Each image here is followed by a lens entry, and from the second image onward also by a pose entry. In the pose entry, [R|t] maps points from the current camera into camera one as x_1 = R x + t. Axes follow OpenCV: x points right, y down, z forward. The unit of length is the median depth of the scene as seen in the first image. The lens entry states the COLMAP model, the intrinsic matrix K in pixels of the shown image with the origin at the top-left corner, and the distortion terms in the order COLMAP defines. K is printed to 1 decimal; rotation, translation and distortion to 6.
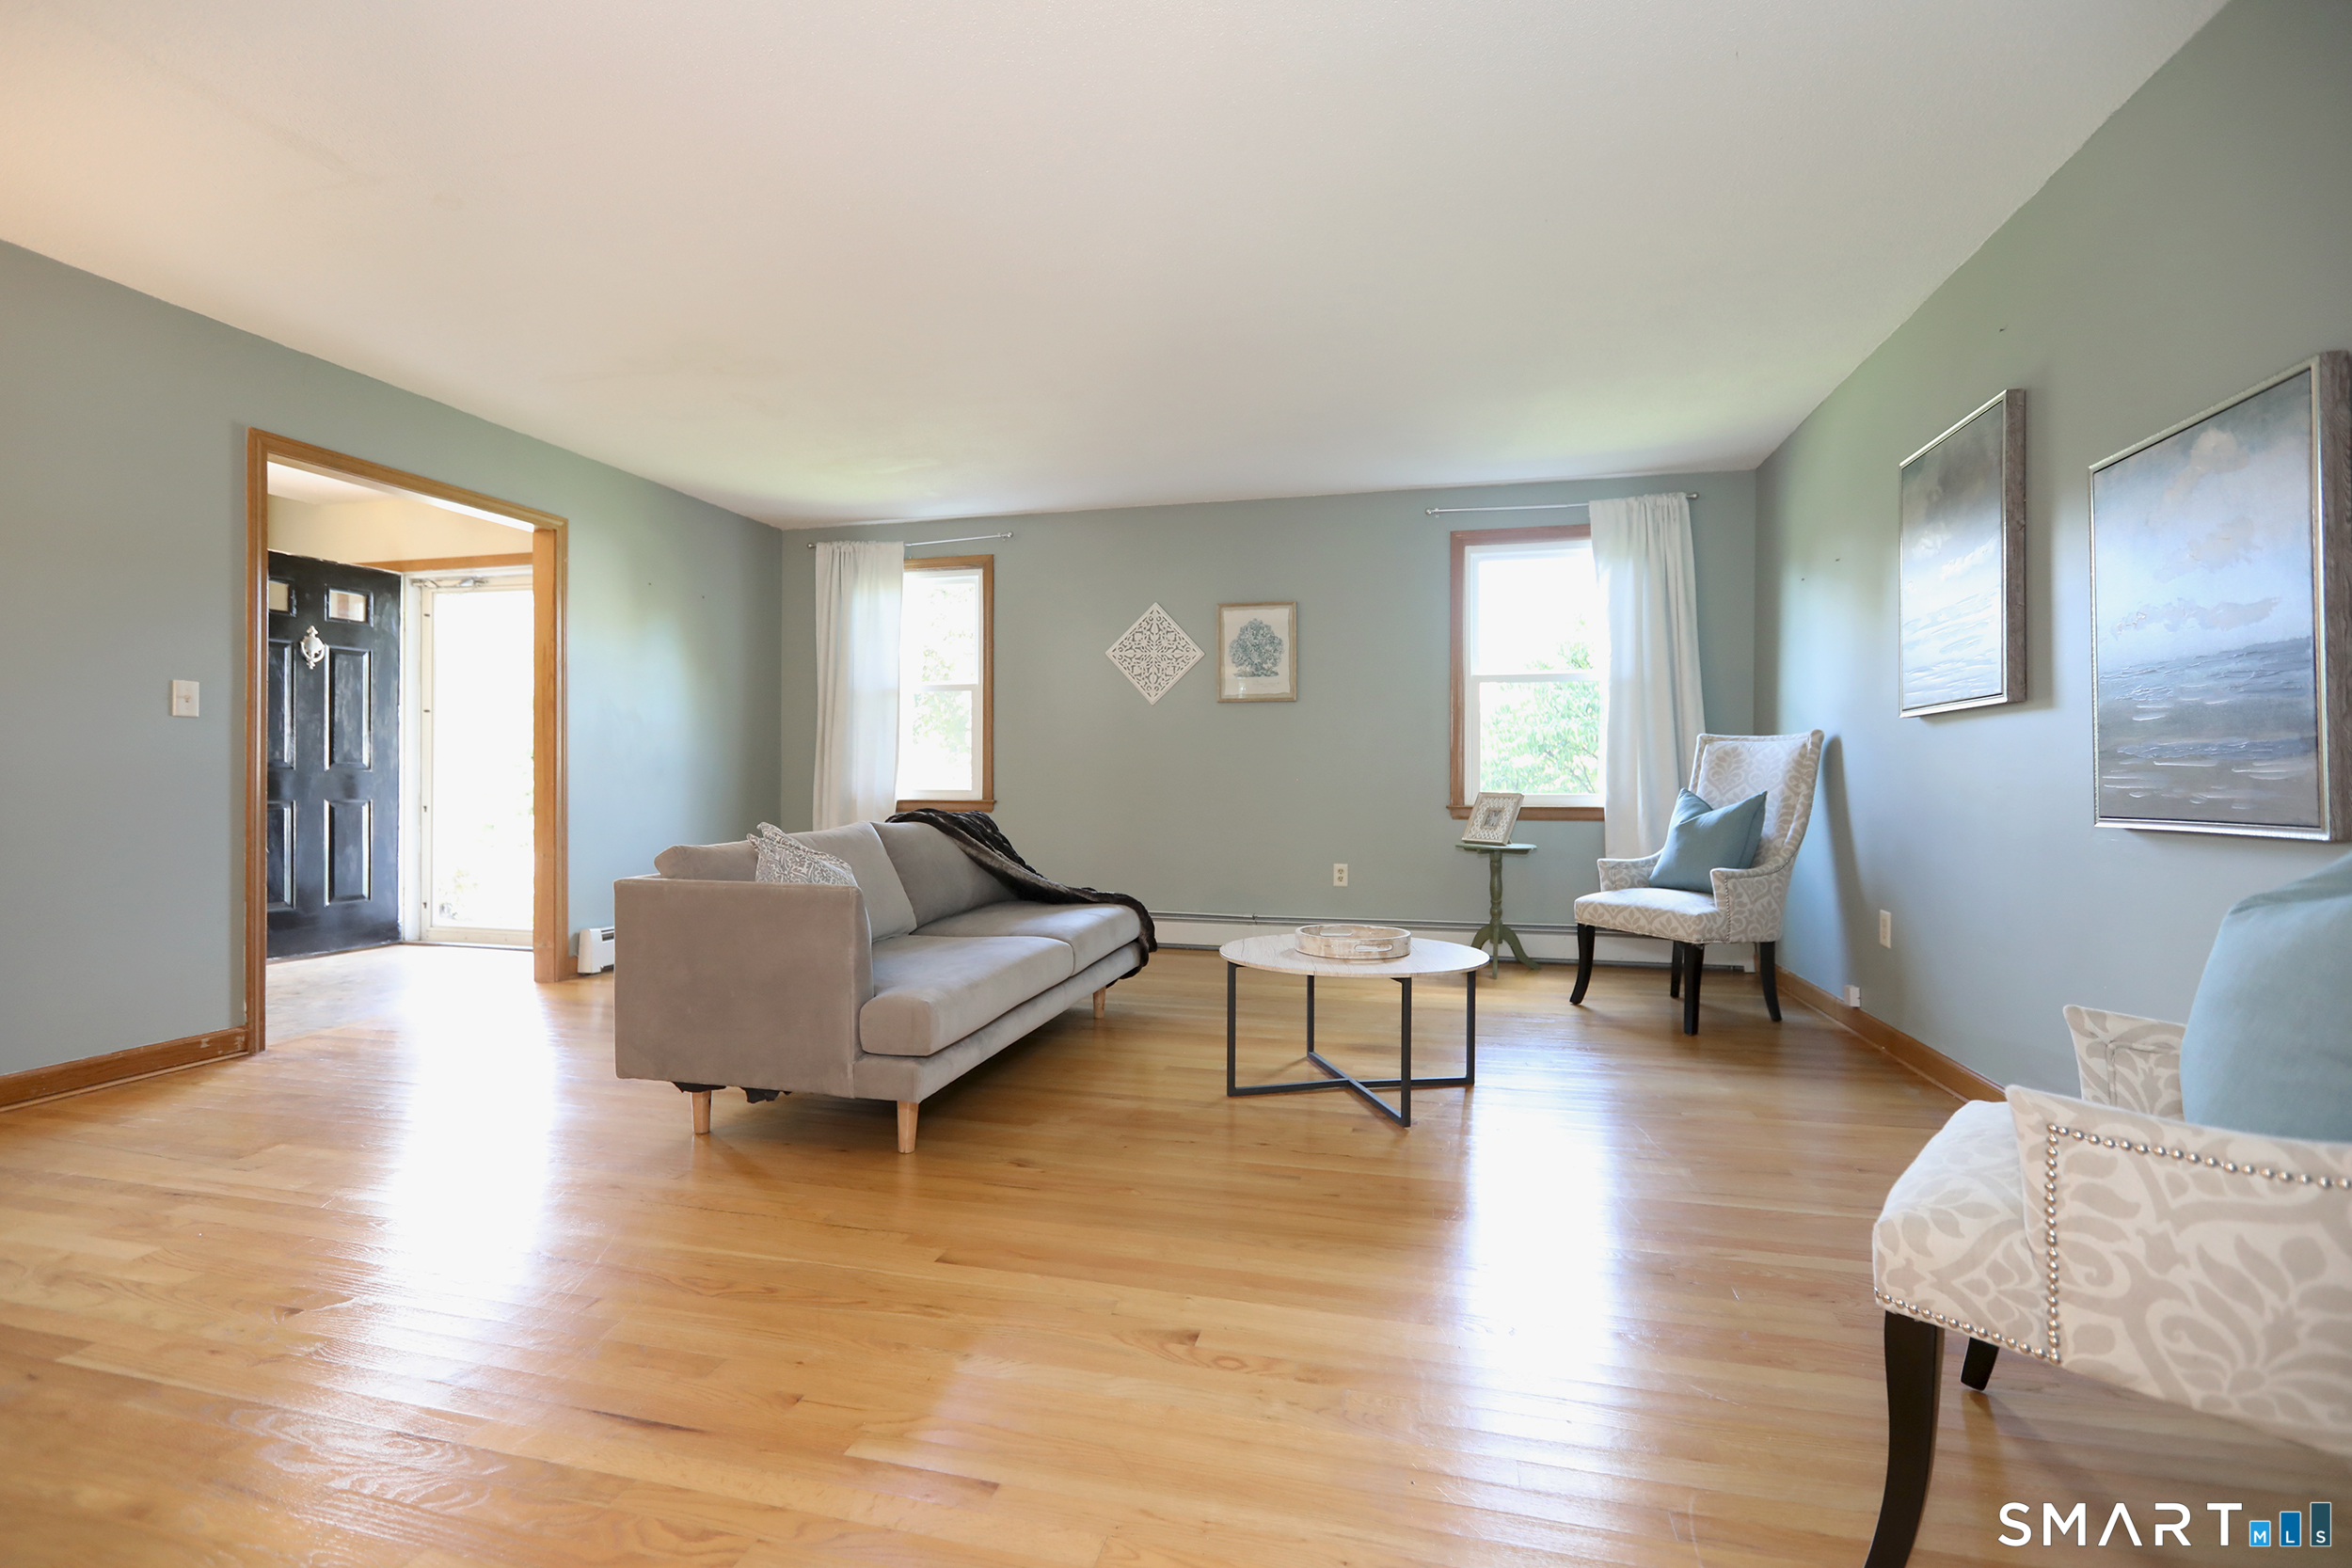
lens RADIAL K [[1086.4, 0, 1163.5], [0, 1086.4, 773.9], [0, 0, 1]] dist [-0.002057, 0.000080]
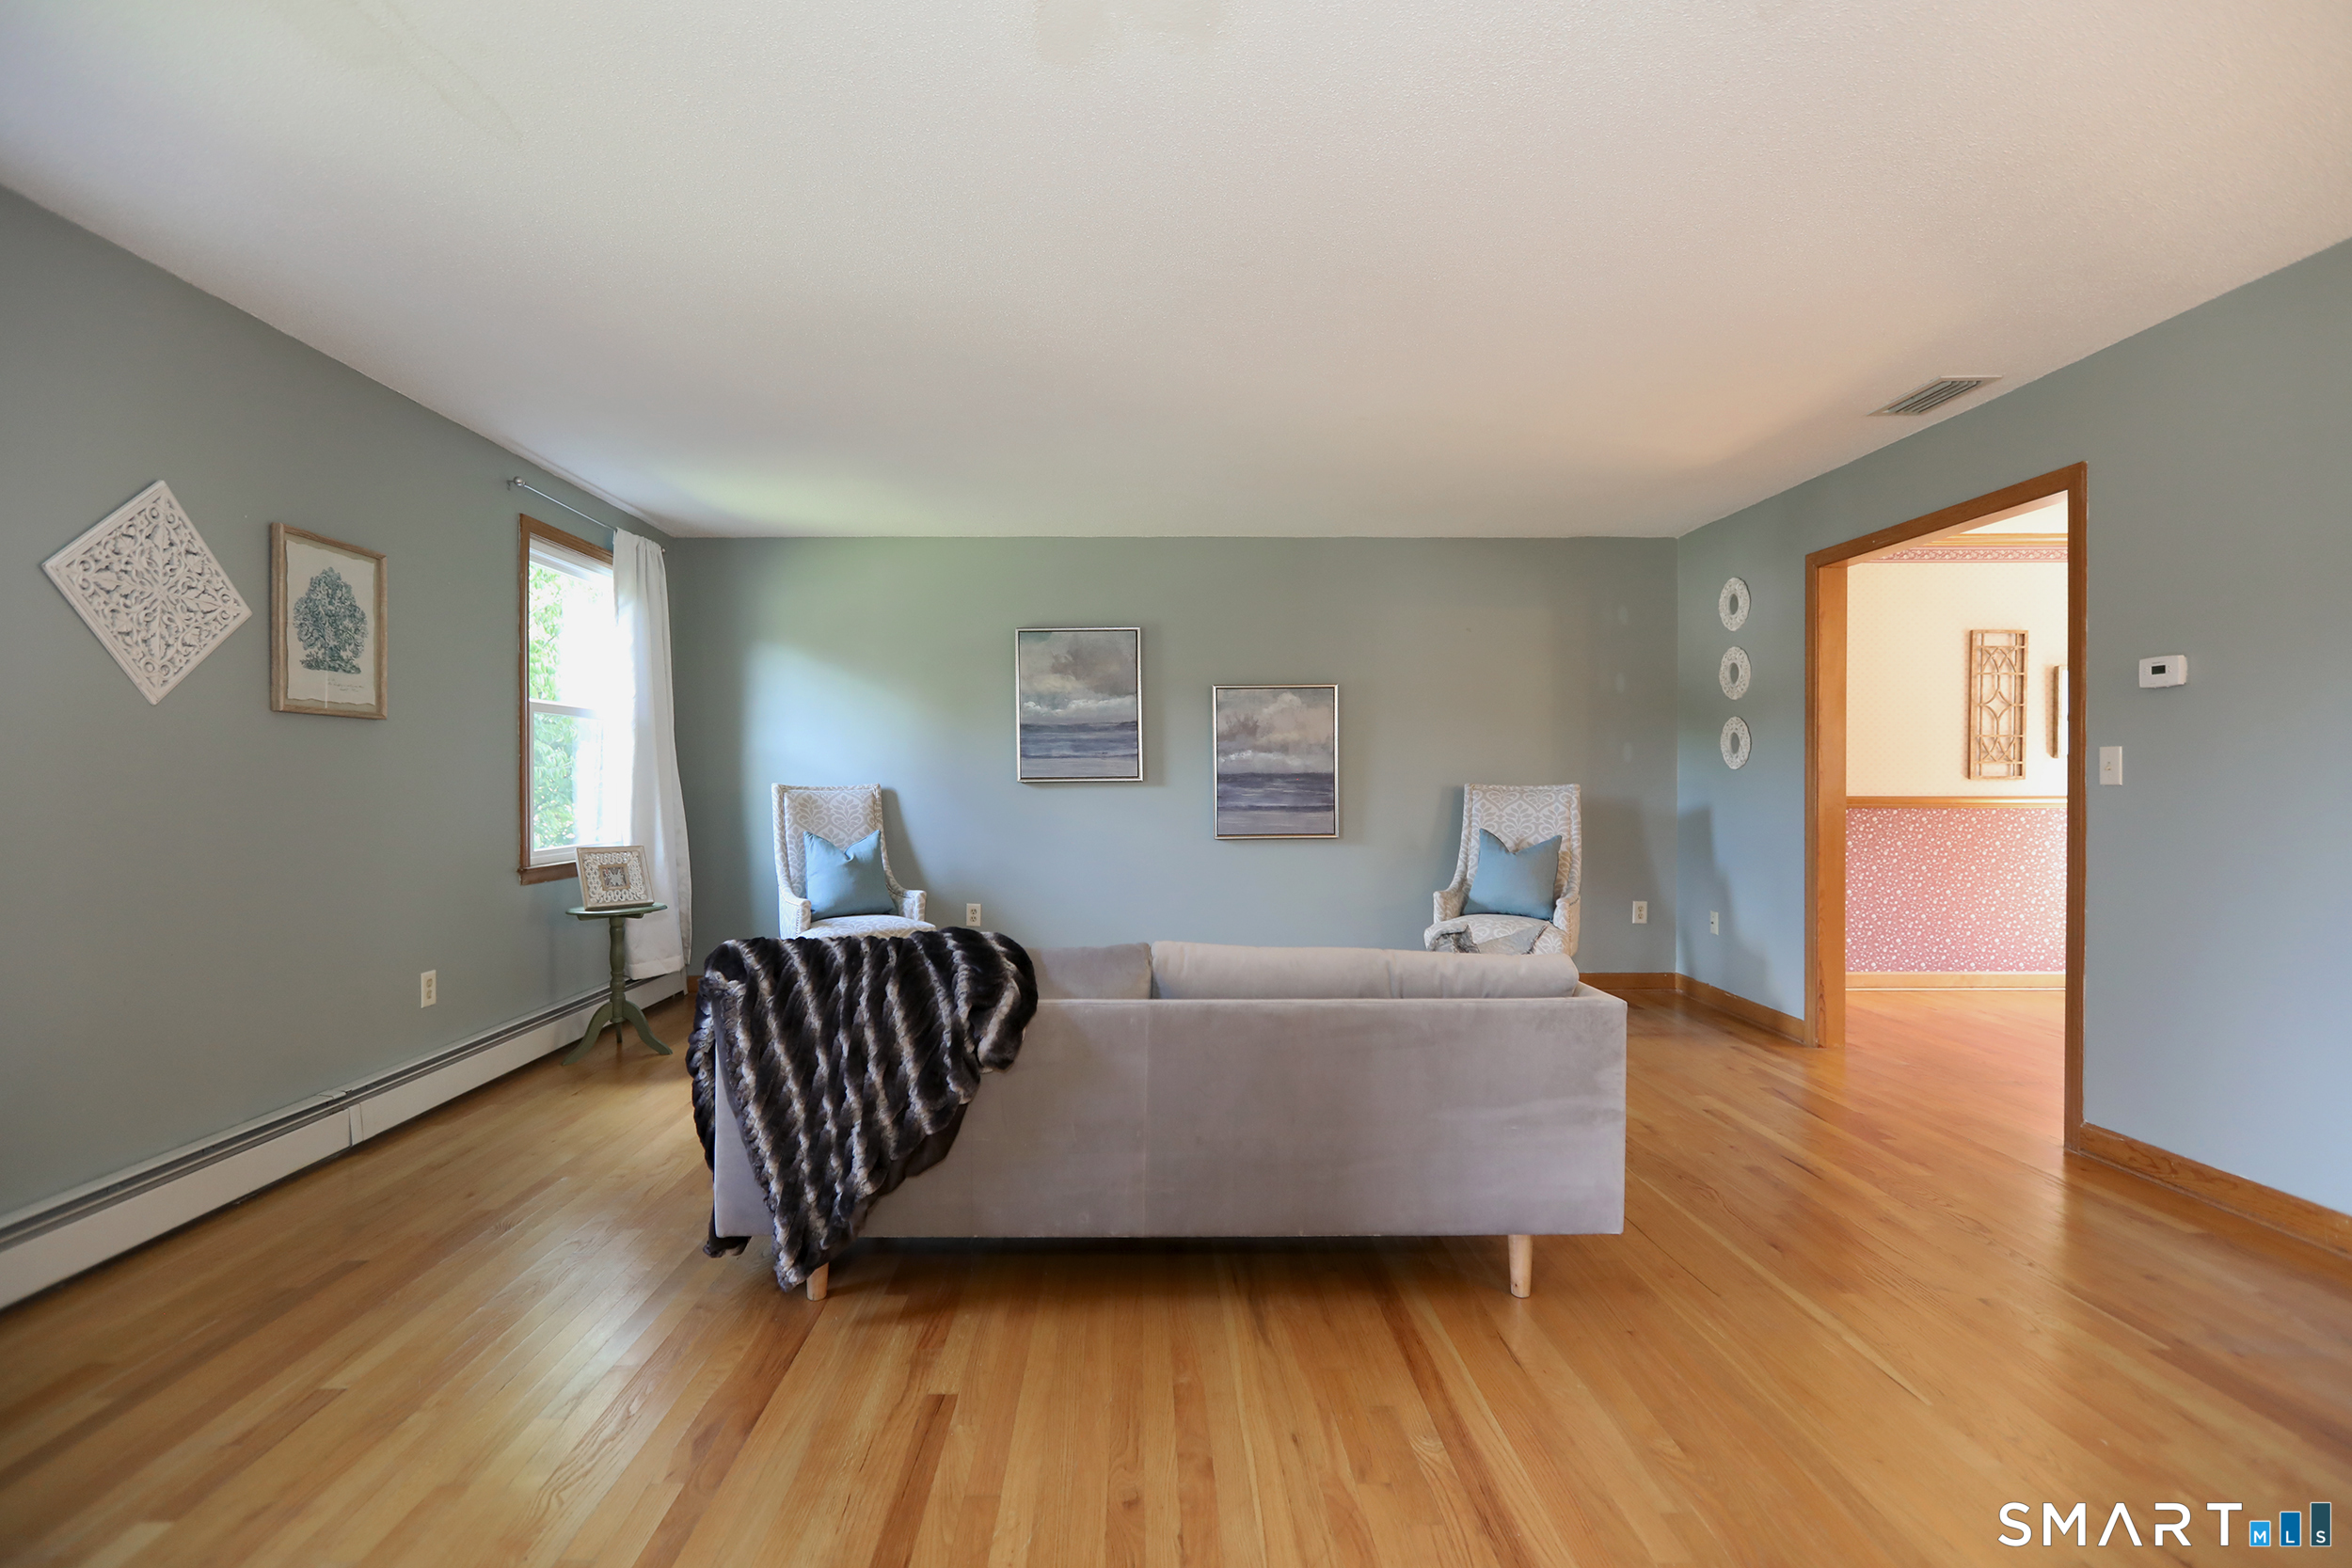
lens RADIAL K [[1086.4, 0, 1161.8], [0, 1086.4, 789.8], [0, 0, 1]] dist [-0.002057, 0.000080]
pose [[-0.246370, -0.008601, 0.969138, -0.569360], [-0.005347, 0.999957, 0.007515, -0.033685], [-0.969161, -0.003330, -0.246406, 0.717659]]
